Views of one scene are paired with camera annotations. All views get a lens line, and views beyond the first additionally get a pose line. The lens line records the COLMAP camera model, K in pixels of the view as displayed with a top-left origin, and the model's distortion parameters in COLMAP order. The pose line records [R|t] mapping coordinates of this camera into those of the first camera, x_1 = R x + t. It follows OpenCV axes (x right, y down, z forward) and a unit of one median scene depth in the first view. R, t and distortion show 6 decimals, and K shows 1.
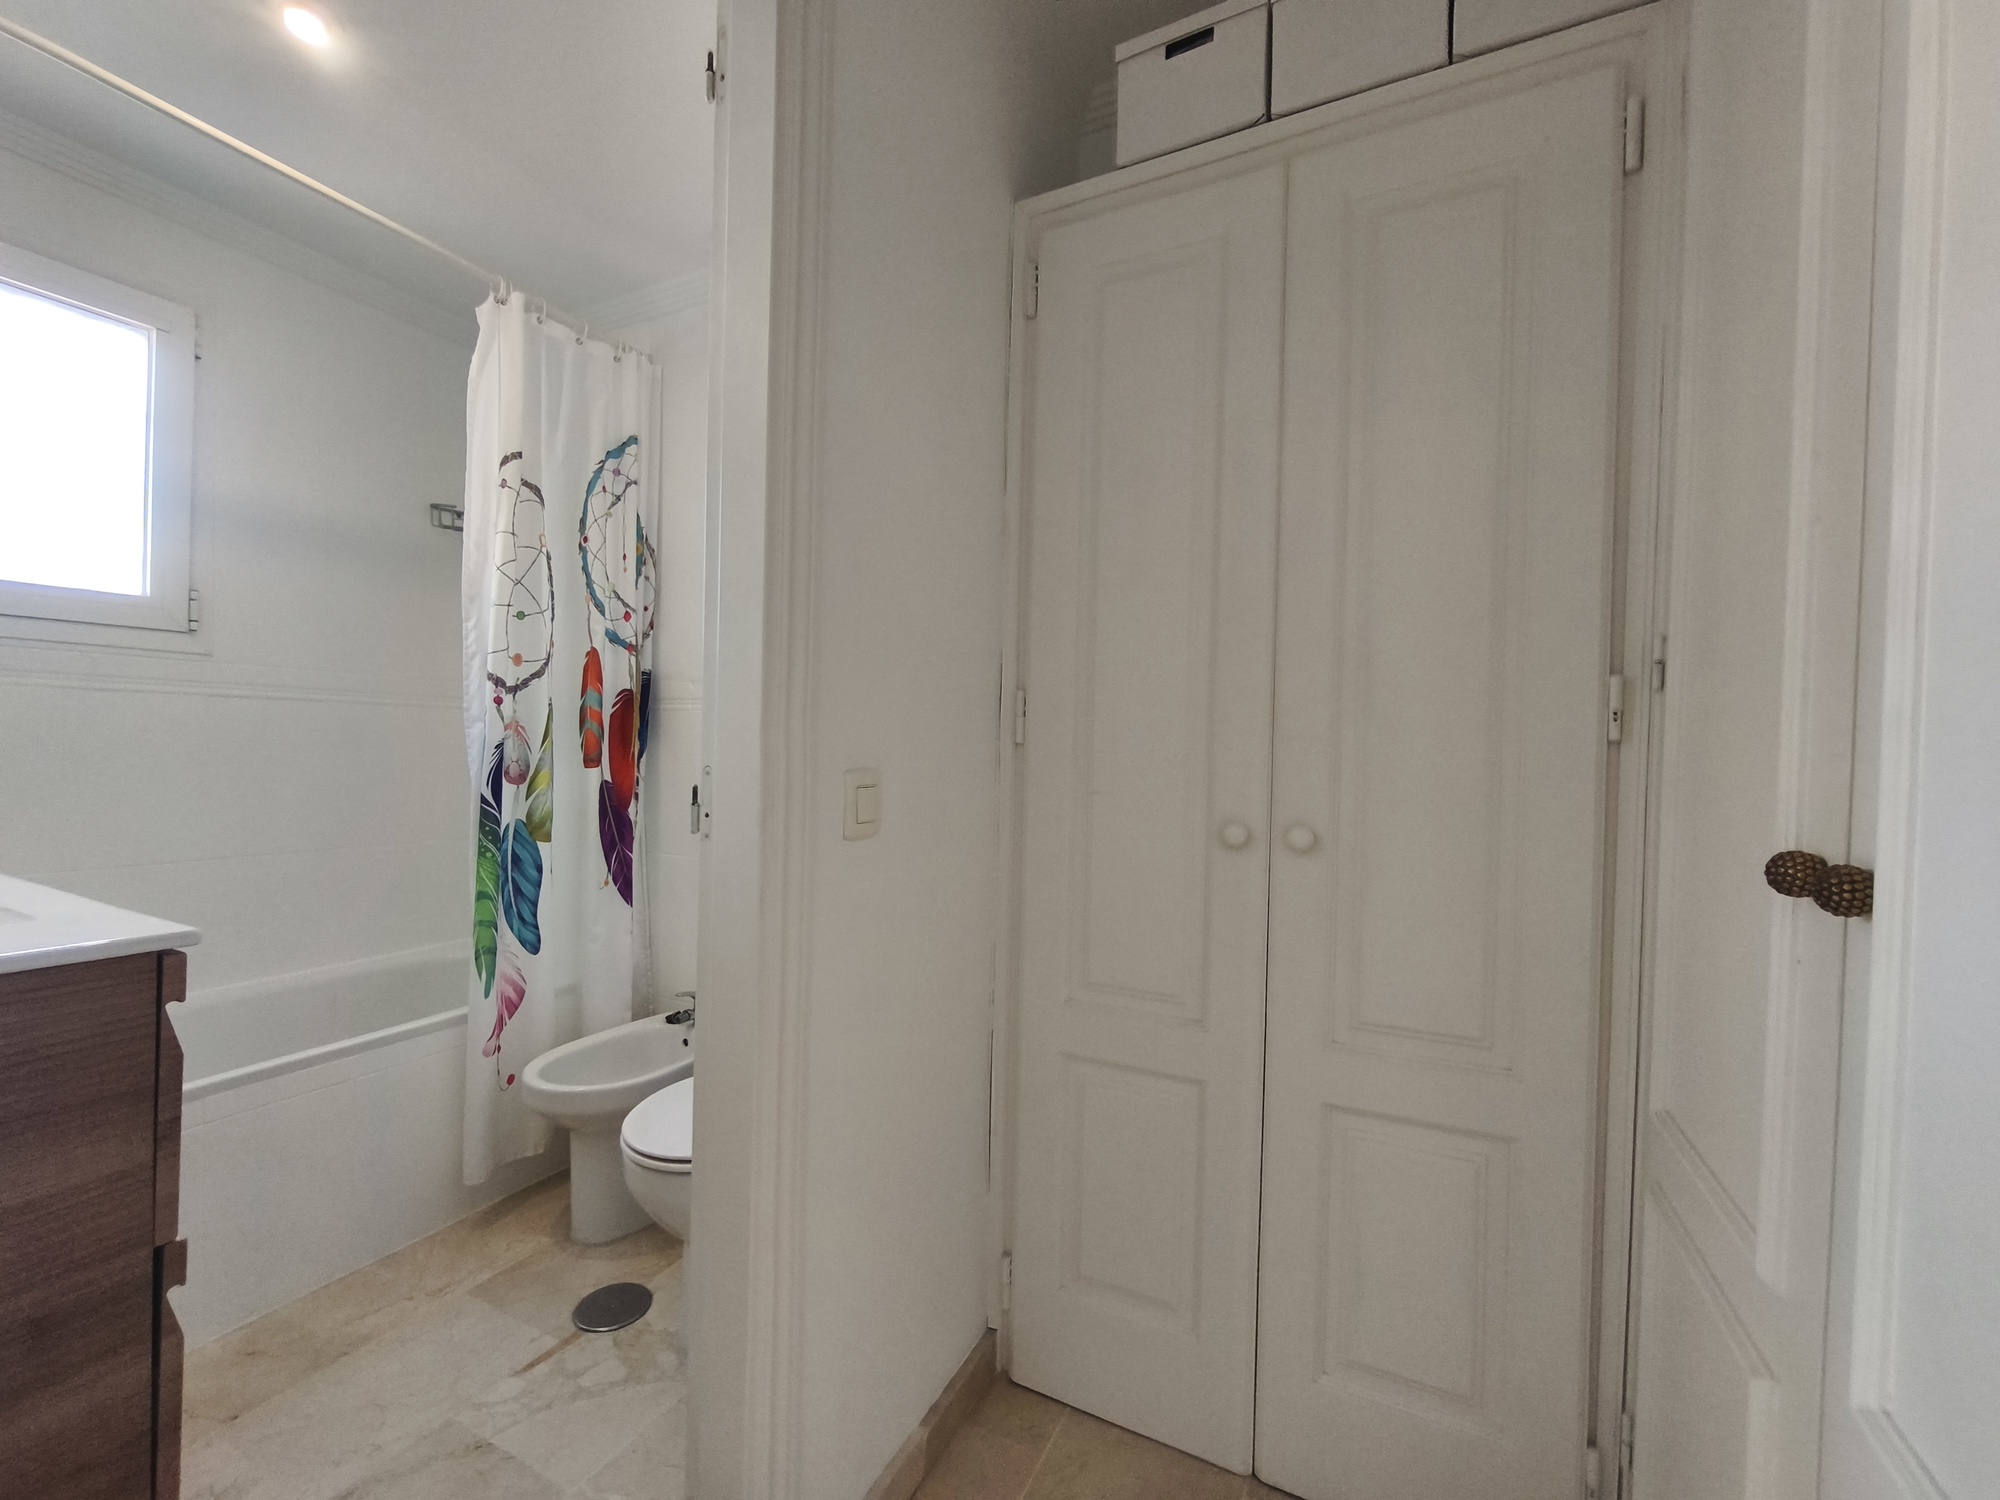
lens RADIAL K [[835.3, 0, 995.2], [0, 835.3, 757.4], [0, 0, 1]] dist [-0.001749, -0.000609]
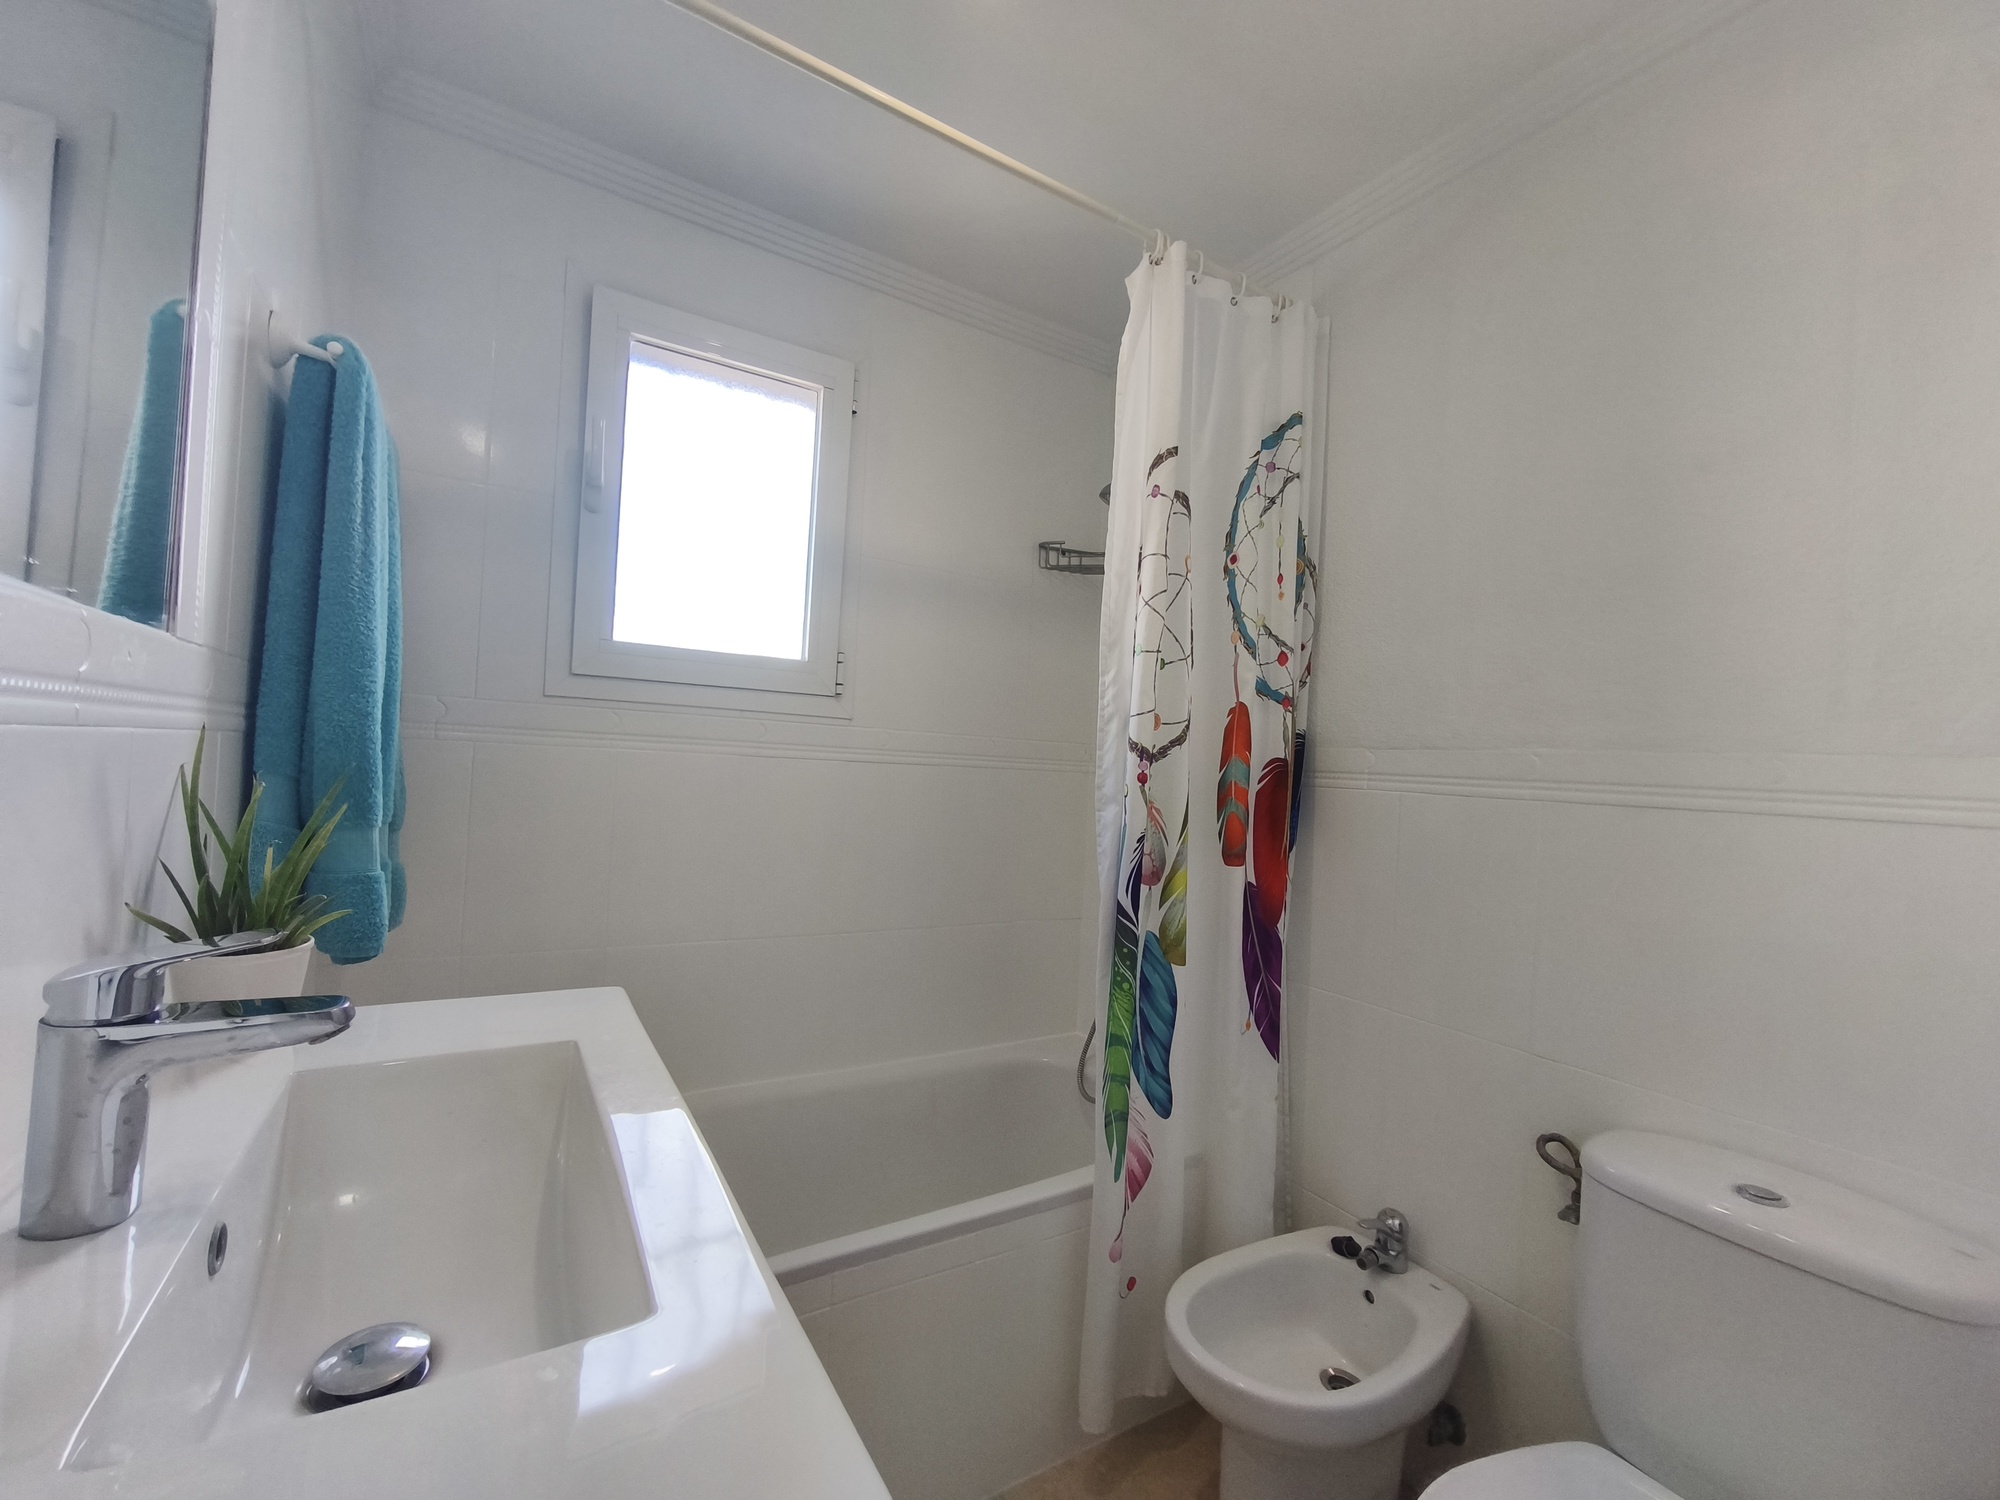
lens RADIAL K [[835.3, 0, 995.2], [0, 835.3, 757.4], [0, 0, 1]] dist [-0.001749, -0.000609]
pose [[0.848591, 0.016652, -0.528787, -0.284361], [-0.039282, 0.998729, -0.031588, -0.052947], [0.527589, 0.047577, 0.848166, 0.268707]]
